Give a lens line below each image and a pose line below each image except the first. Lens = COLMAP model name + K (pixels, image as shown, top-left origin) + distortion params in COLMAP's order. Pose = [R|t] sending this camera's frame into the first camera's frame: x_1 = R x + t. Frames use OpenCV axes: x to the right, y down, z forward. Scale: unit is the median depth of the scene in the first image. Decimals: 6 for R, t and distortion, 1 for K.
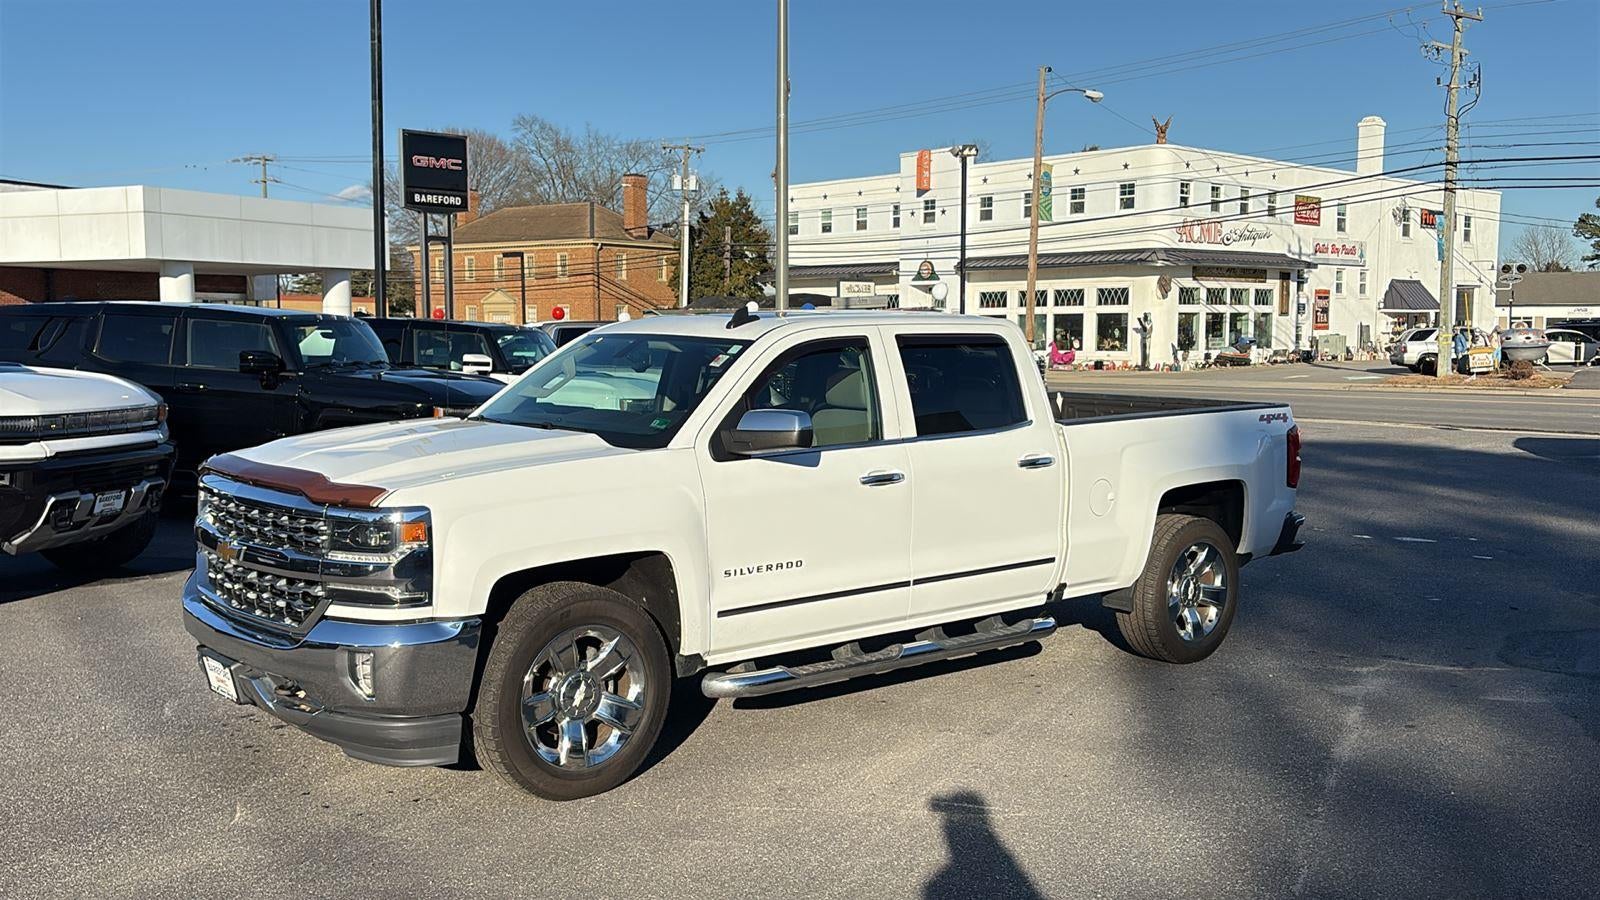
lens RADIAL K [[1458.3, 0, 762.5], [0, 1458.3, 452.9], [0, 0, 1]] dist [0.112781, -0.267724]
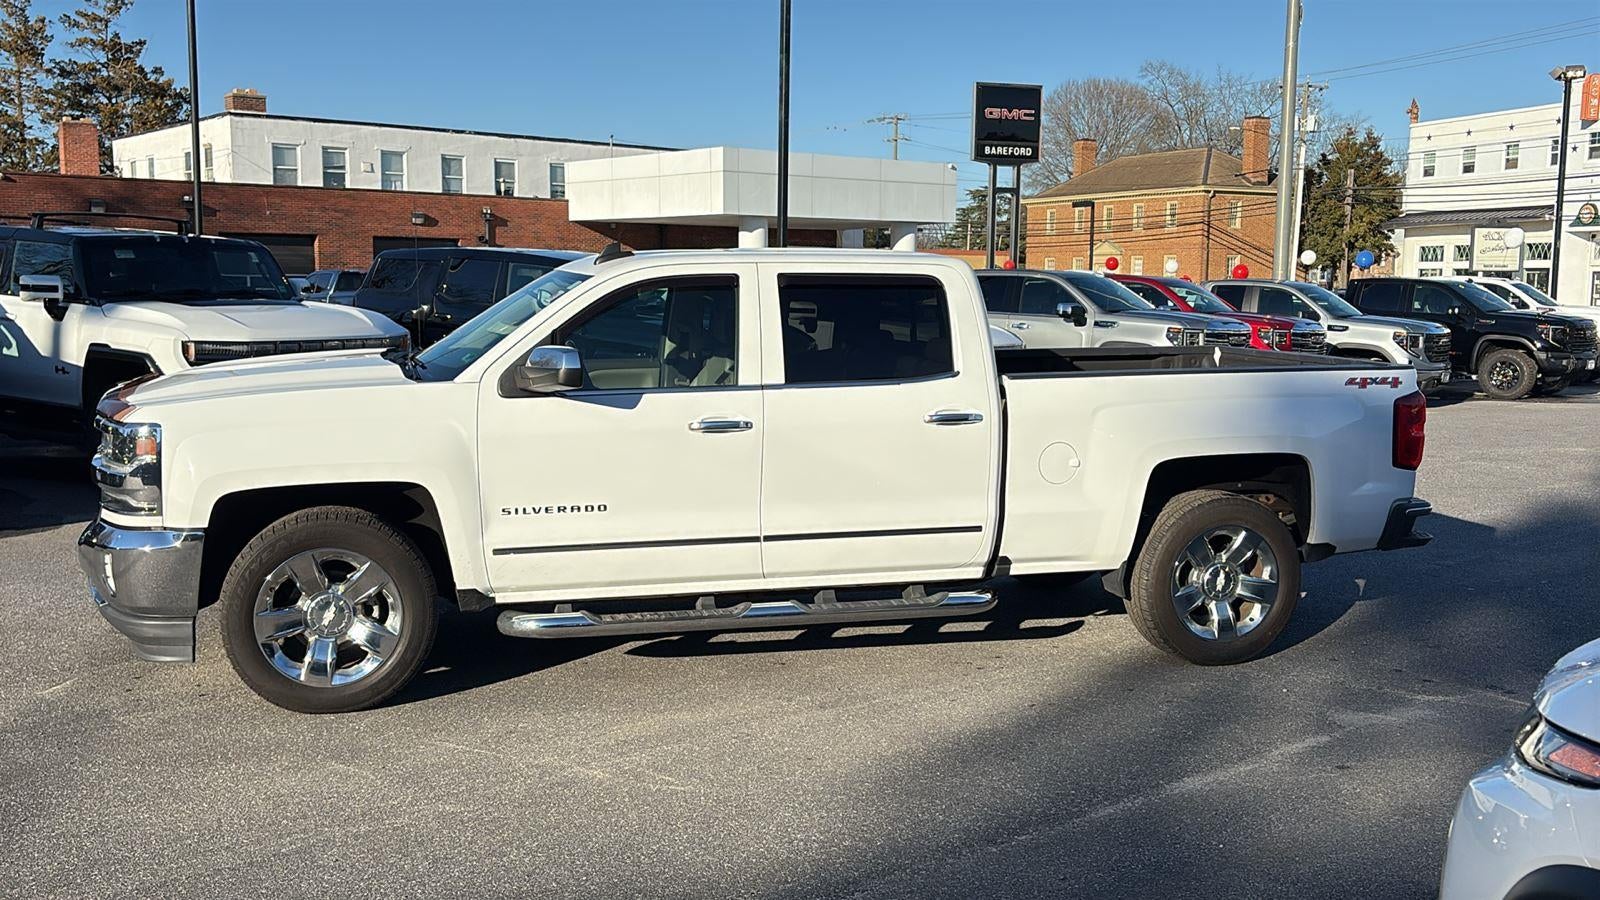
lens RADIAL K [[1461.5, 0, 776.3], [0, 1461.5, 428.8], [0, 0, 1]] dist [0.039509, -0.026006]
pose [[0.911522, 0.048931, -0.408329, 0.079278], [-0.042277, 0.998785, 0.025312, -0.000907], [0.409072, -0.005810, 0.912484, 0.024440]]
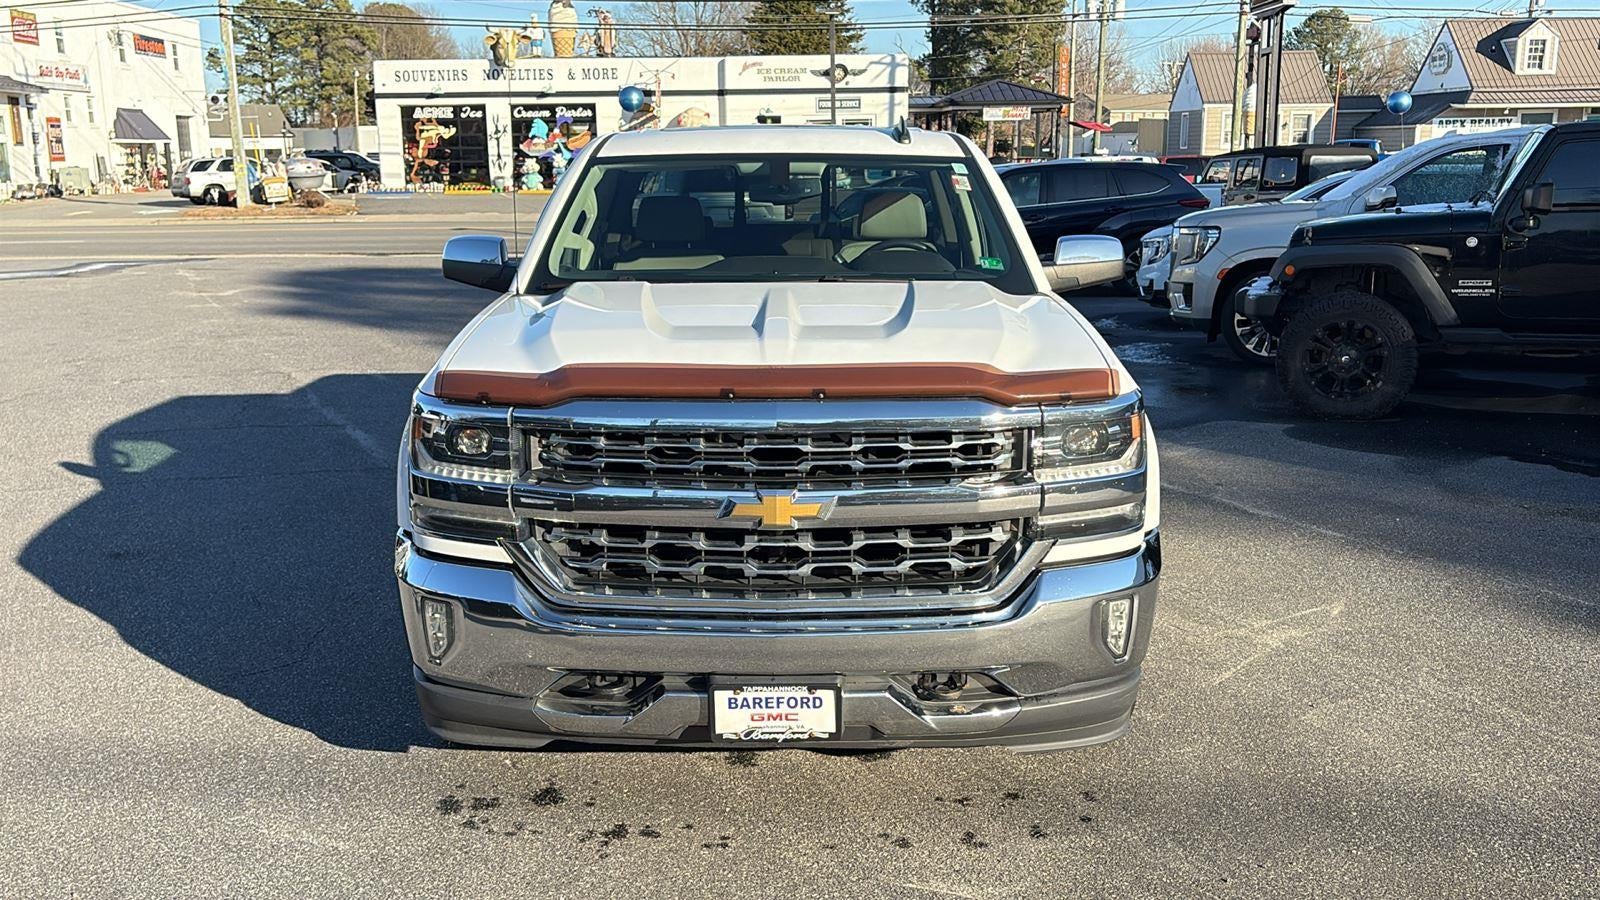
lens RADIAL K [[1469.2, 0, 793.3], [0, 1469.2, 454.5], [0, 0, 1]] dist [0.015328, 0.018798]
pose [[0.641600, -0.158853, 0.750411, -0.110801], [0.074141, 0.986583, 0.145457, -0.005316], [-0.763448, -0.037689, 0.644768, 0.084678]]
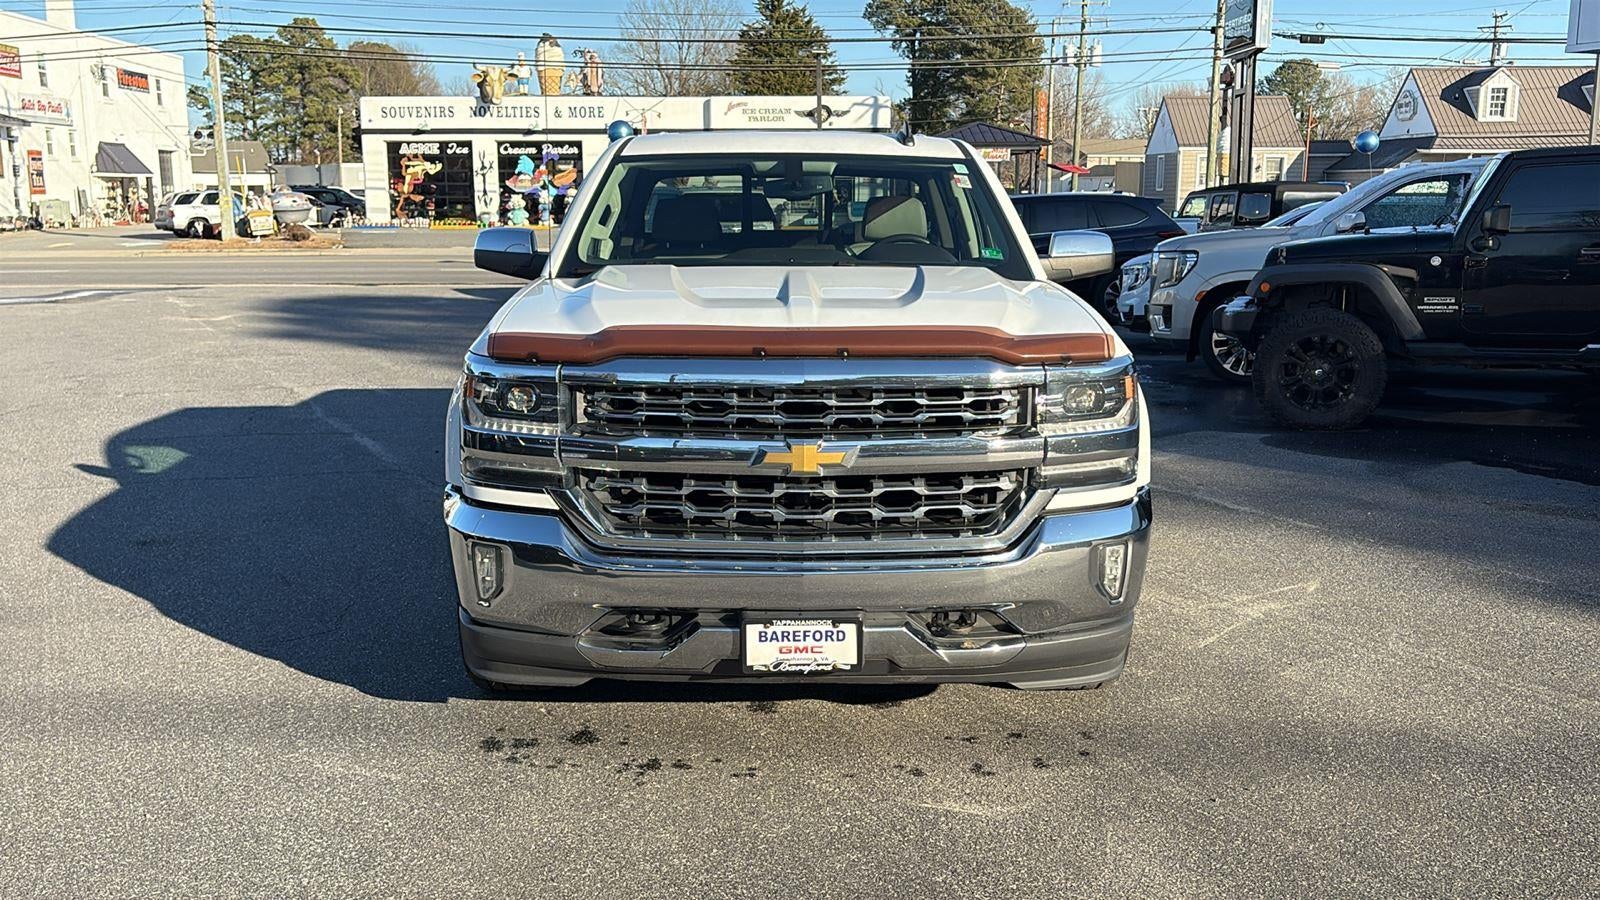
lens RADIAL K [[1464.2, 0, 819.5], [0, 1464.2, 445.9], [0, 0, 1]] dist [0.023311, 0.000486]
pose [[0.618581, -0.132906, 0.774399, -0.118723], [0.068153, 0.990951, 0.115631, -0.001446], [-0.782759, -0.018749, 0.622042, 0.081906]]
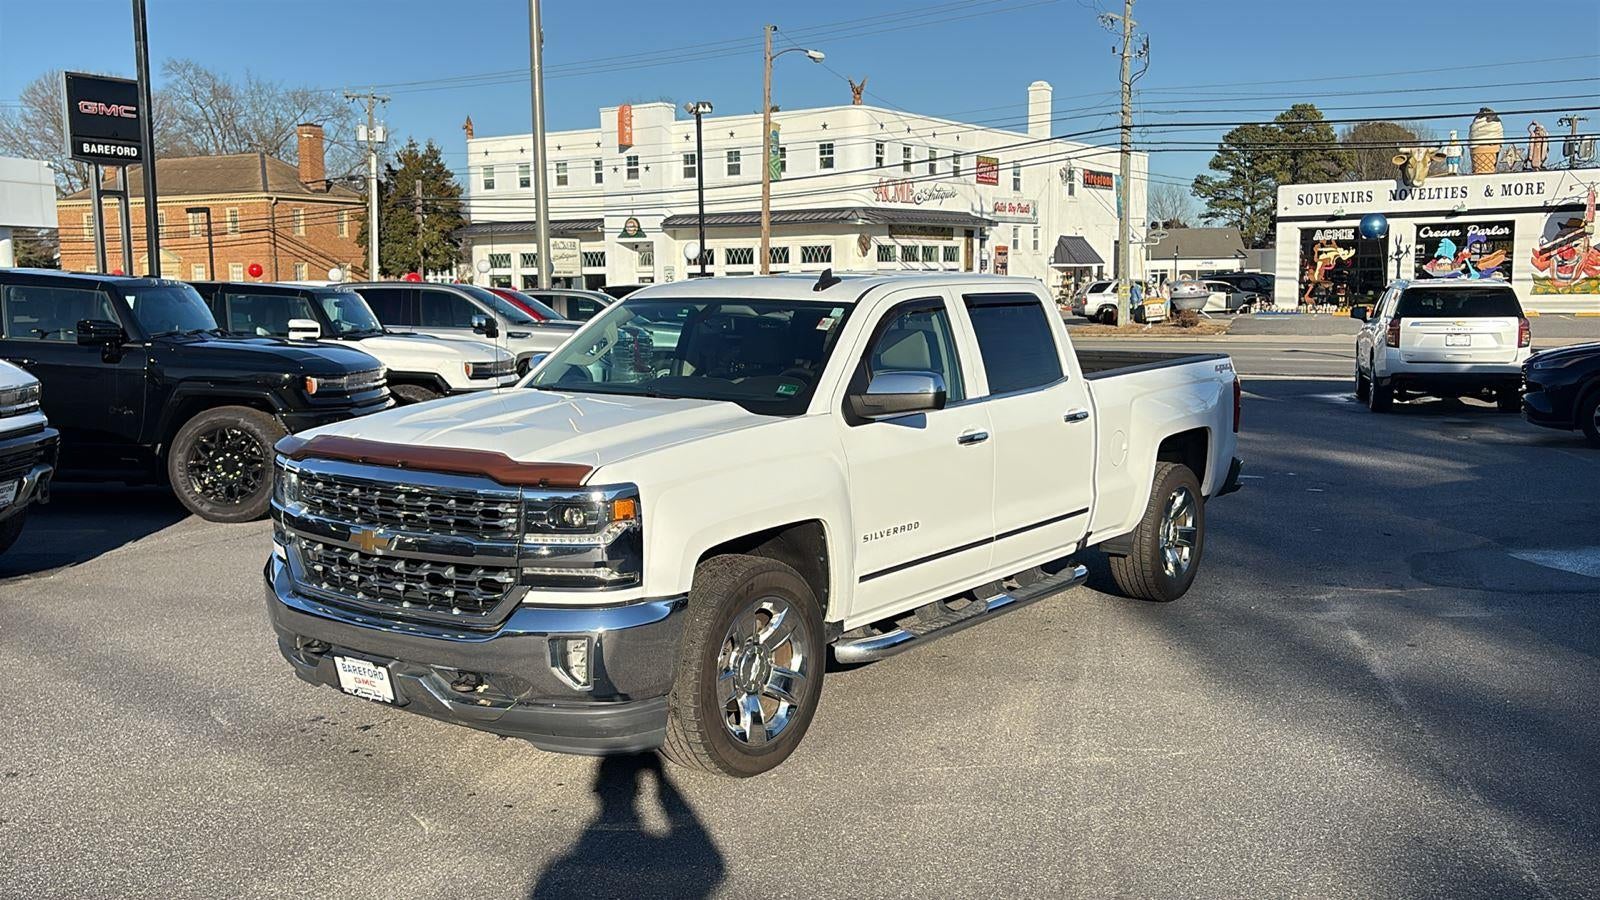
lens RADIAL K [[1472.1, 0, 793.9], [0, 1472.1, 418.0], [0, 0, 1]] dist [0.024969, -0.006806]
pose [[0.971276, -0.031447, 0.235867, -0.044396], [0.030189, 0.999504, 0.008941, -0.001398], [-0.236031, -0.001564, 0.971744, 0.005386]]
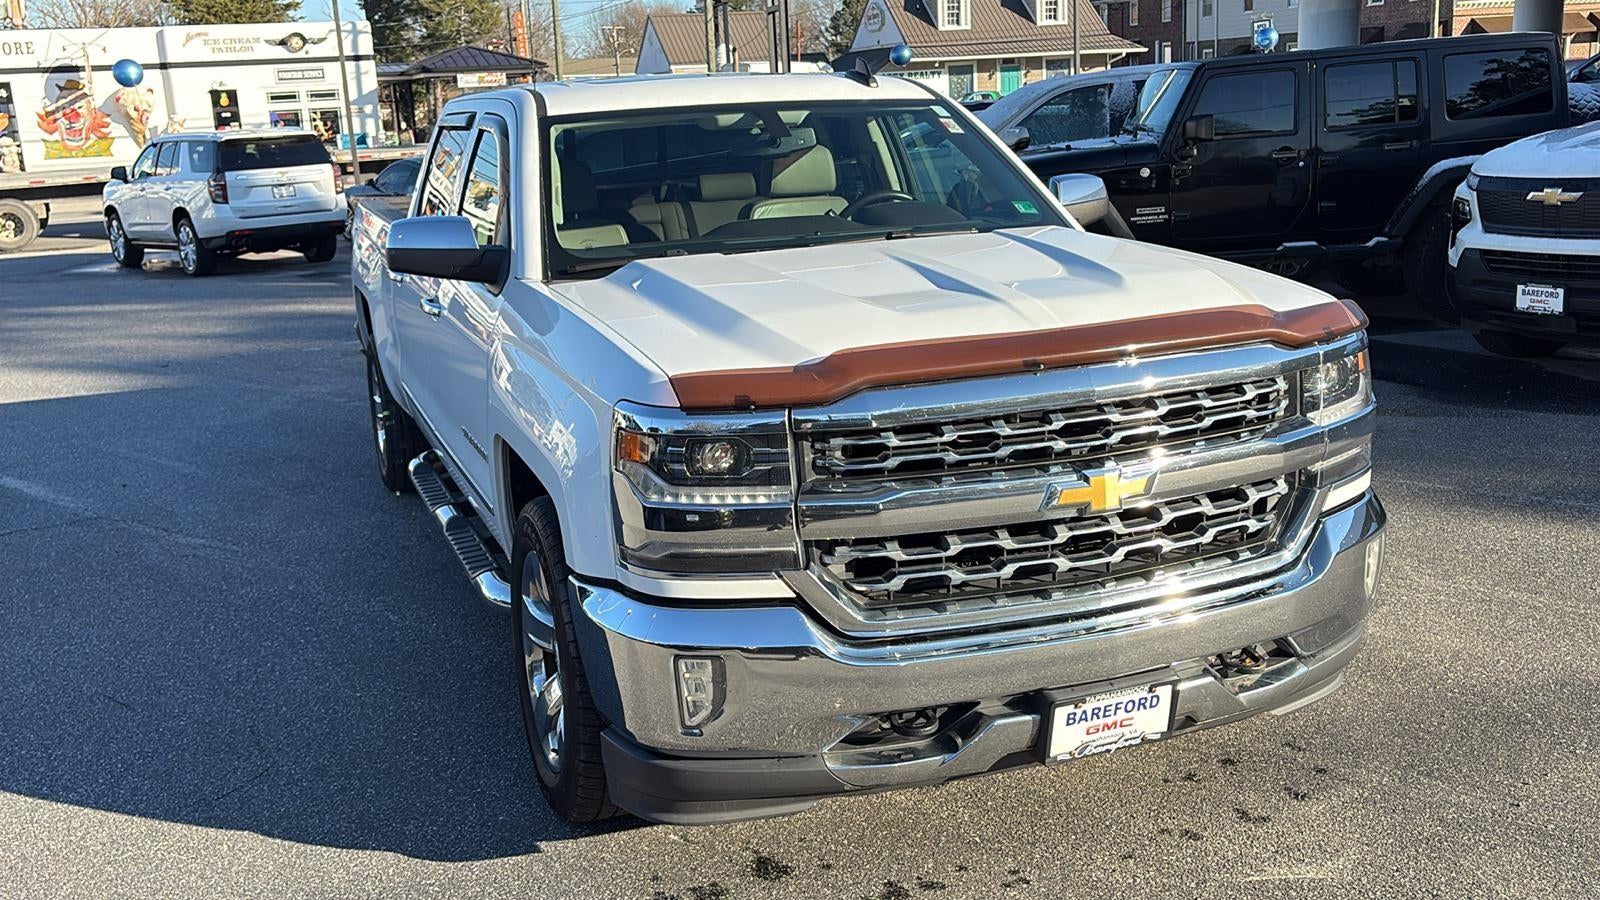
lens RADIAL K [[1461.5, 0, 776.3], [0, 1461.5, 428.8], [0, 0, 1]] dist [0.039509, -0.026006]
pose [[0.333270, -0.220273, 0.916739, -0.120515], [0.130941, 0.973717, 0.186361, -0.008787], [-0.933695, 0.057931, 0.353353, 0.126906]]
